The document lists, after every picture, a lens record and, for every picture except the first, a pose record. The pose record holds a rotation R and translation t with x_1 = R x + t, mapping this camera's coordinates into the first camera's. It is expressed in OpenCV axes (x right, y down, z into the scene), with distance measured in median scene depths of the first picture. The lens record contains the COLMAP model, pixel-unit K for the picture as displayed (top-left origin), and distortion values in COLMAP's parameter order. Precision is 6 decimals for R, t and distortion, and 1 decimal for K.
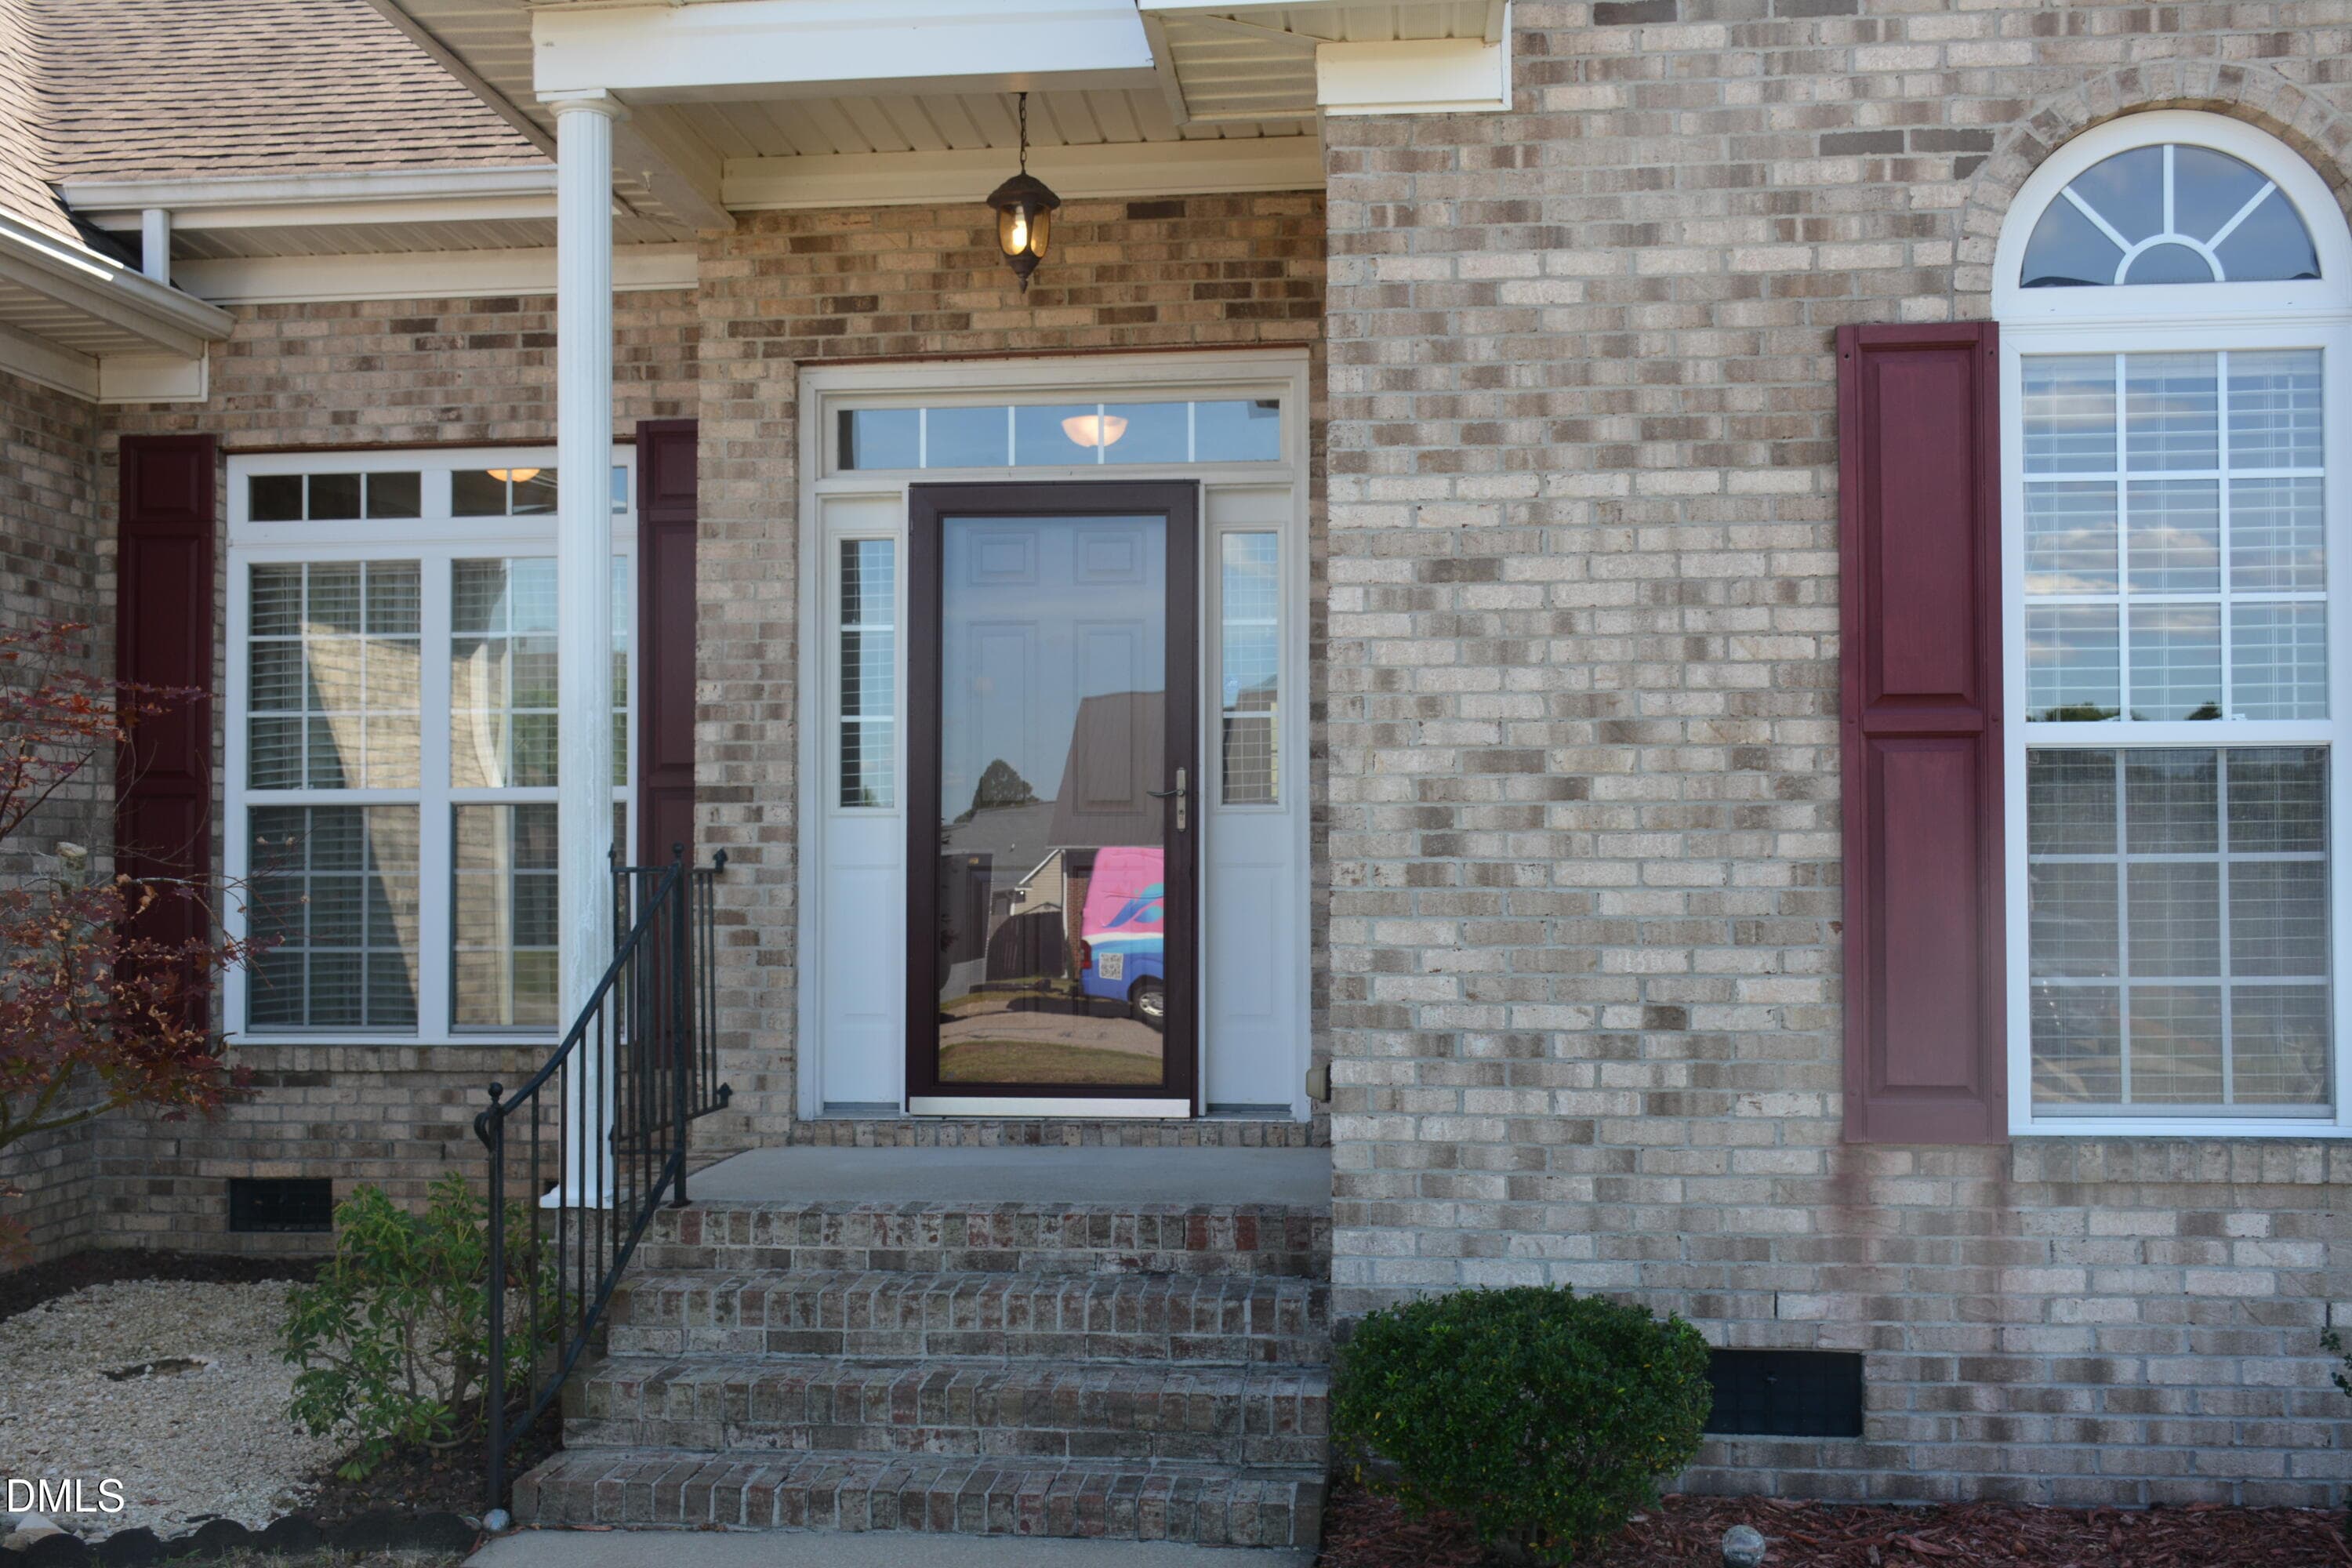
lens RADIAL K [[2343.8, 0, 1178.1], [0, 2343.8, 814.4], [0, 0, 1]] dist [-0.001852, 0.023218]
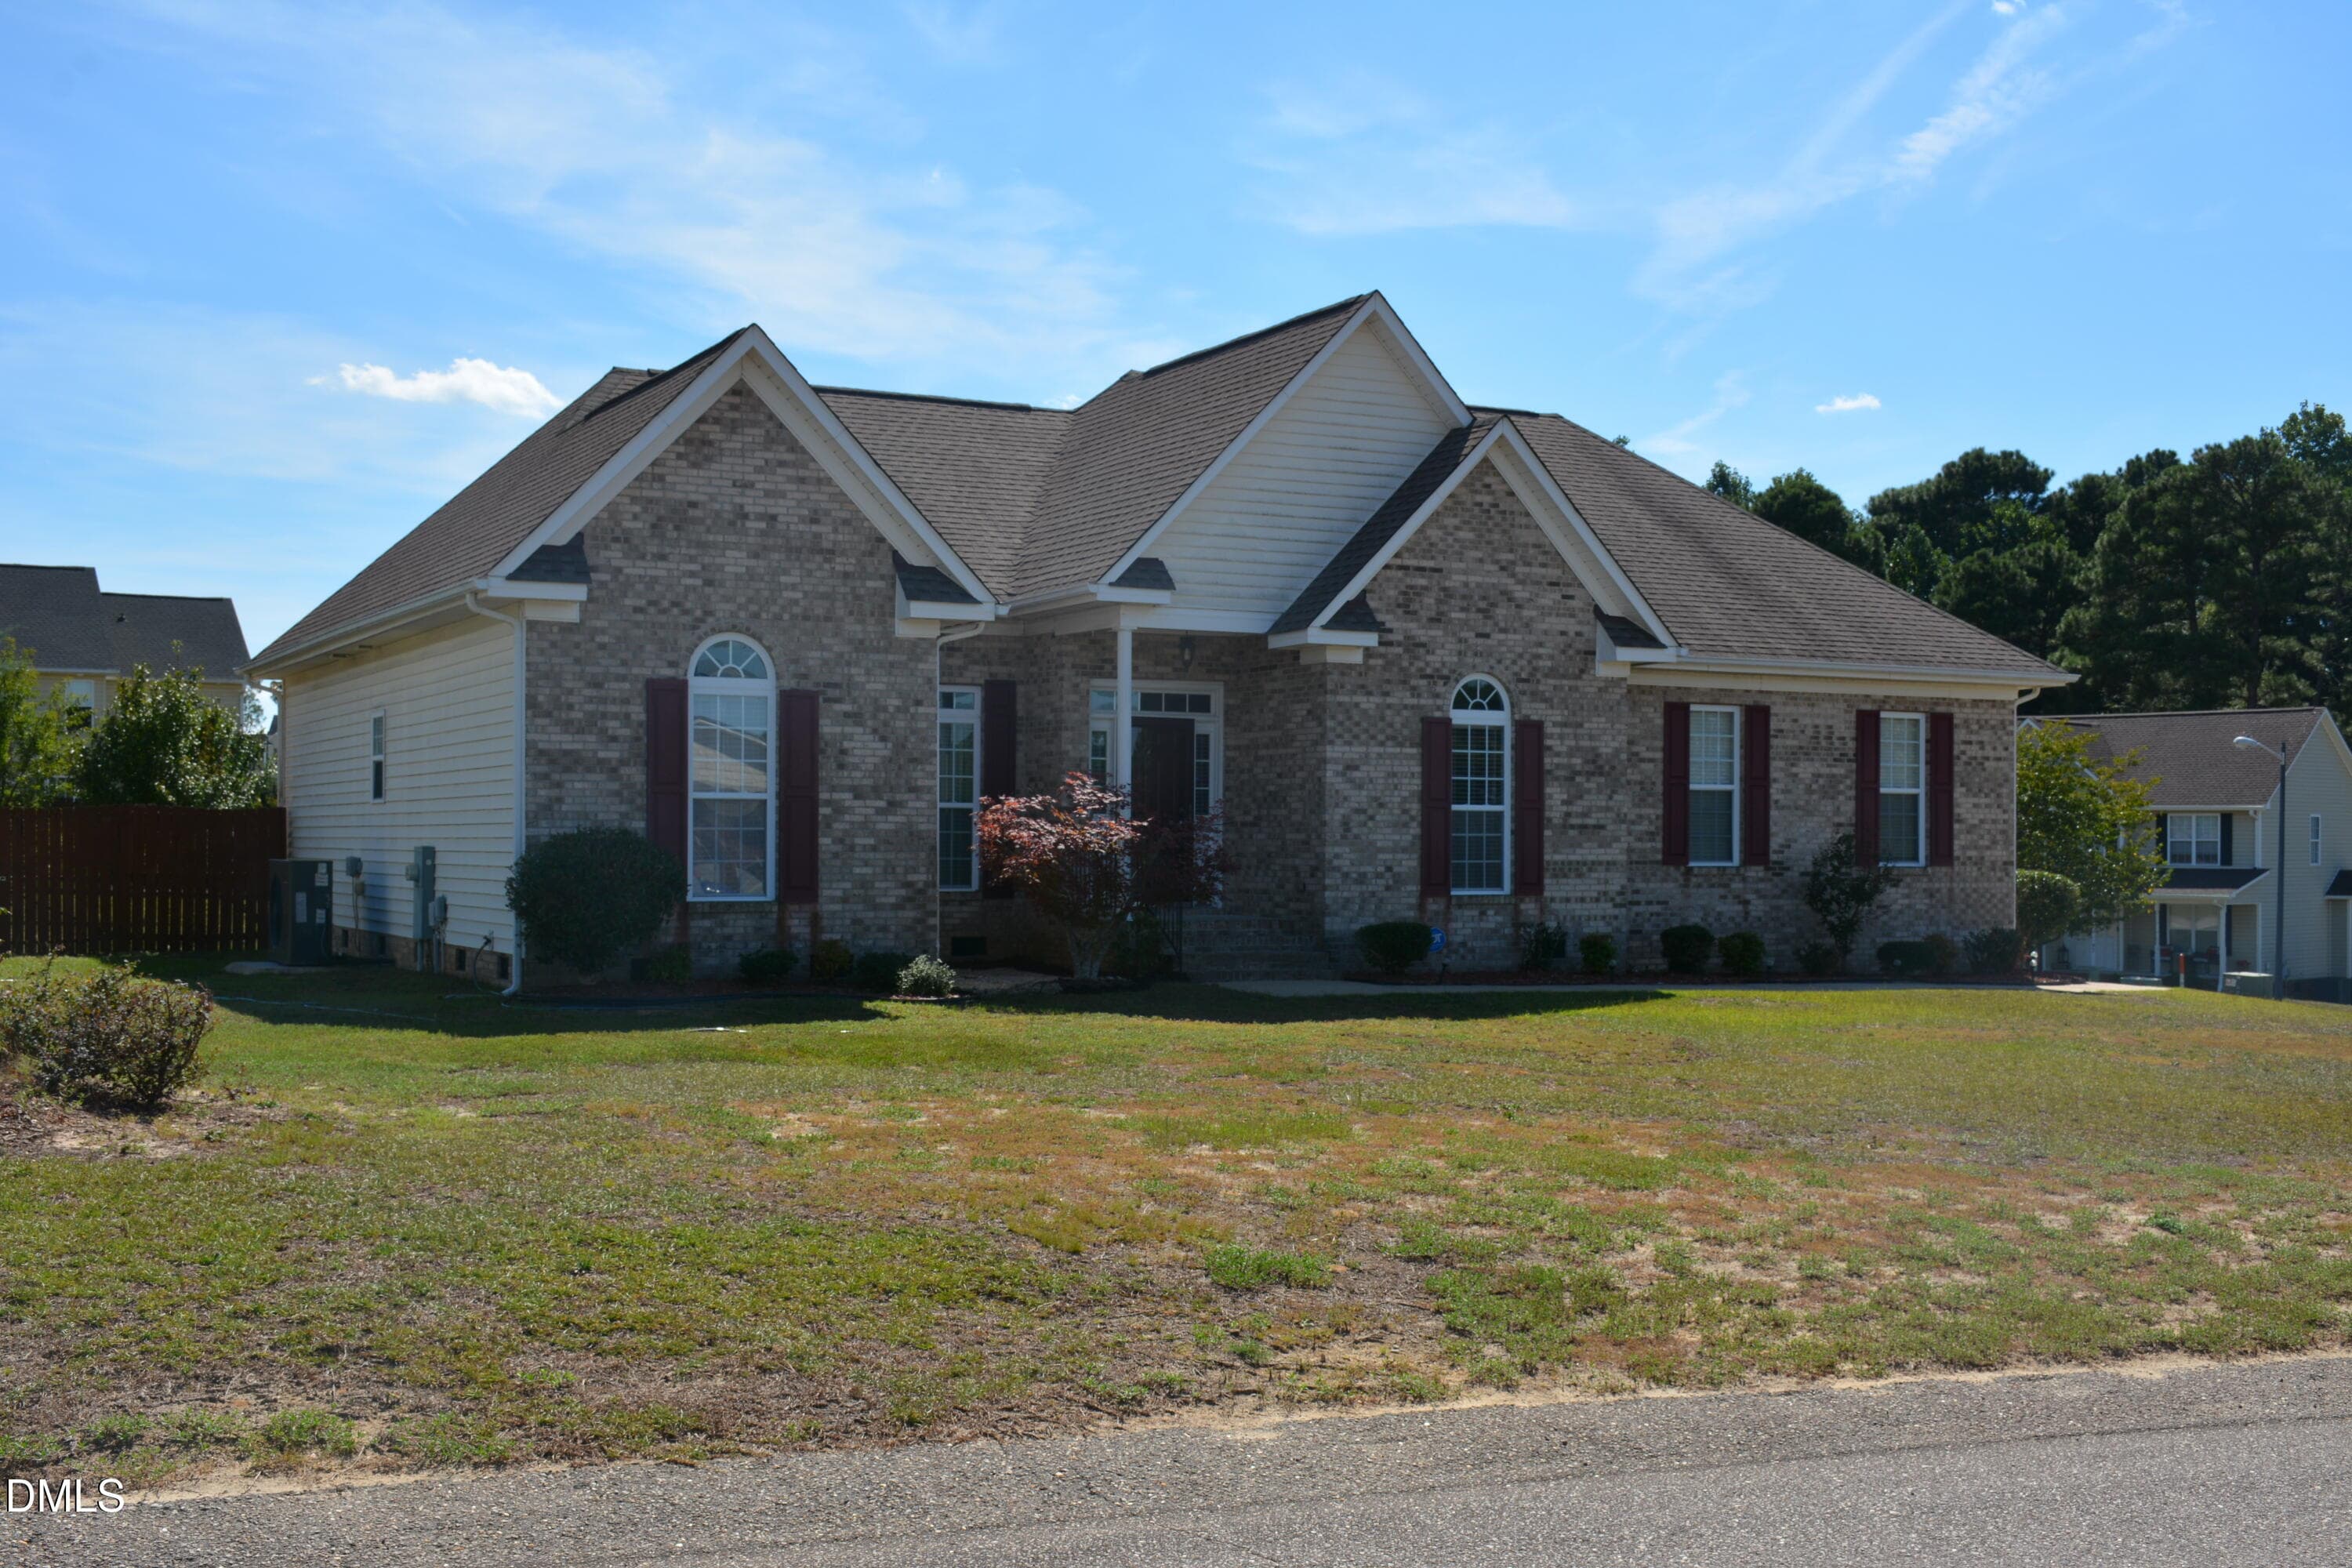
lens RADIAL K [[2703.6, 0, 1176.0], [0, 2703.6, 784.0], [0, 0, 1]] dist [0.018220, -0.008505]
pose [[0.831376, 0.021679, 0.555287, -2.999081], [-0.024712, 0.999693, -0.002030, -0.055445], [-0.555160, -0.012034, 0.831657, -3.070008]]
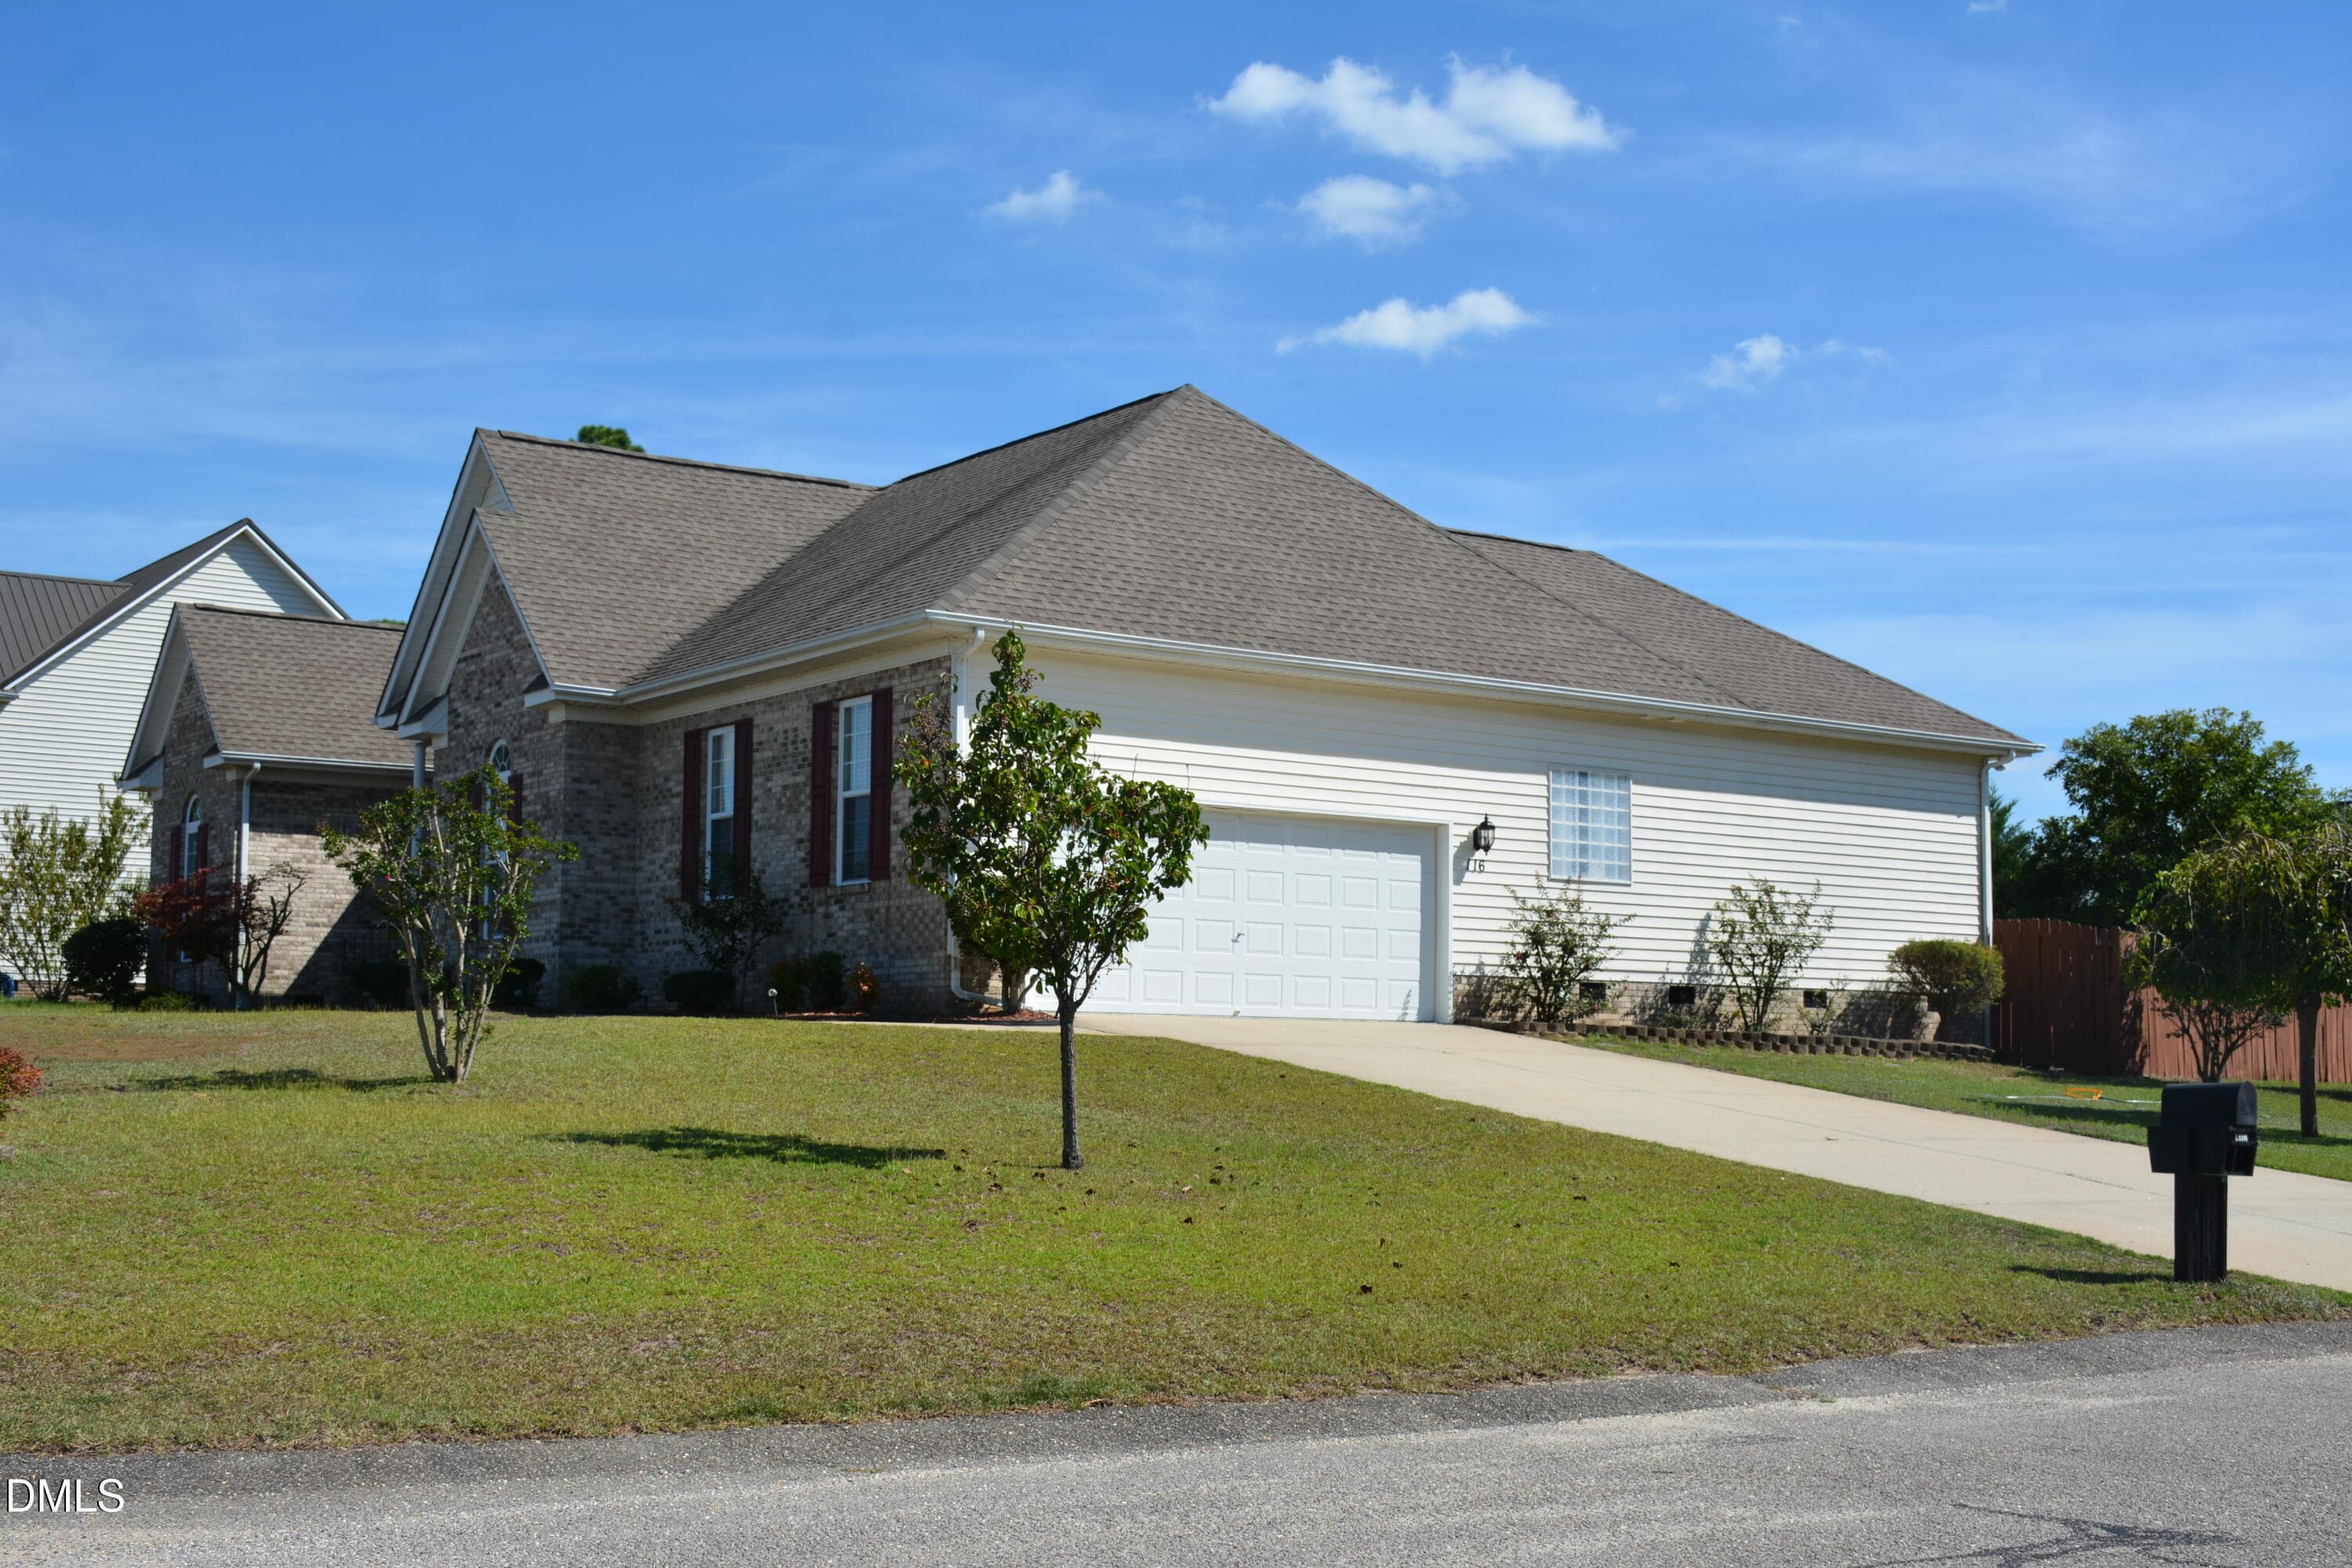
lens RADIAL K [[2703.6, 0, 1176.0], [0, 2703.6, 784.0], [0, 0, 1]] dist [0.018220, -0.008505]
pose [[0.670841, -0.074181, -0.737882, 5.694938], [0.014882, 0.996131, -0.086613, 0.327617], [0.741452, 0.047122, 0.669349, -1.829837]]
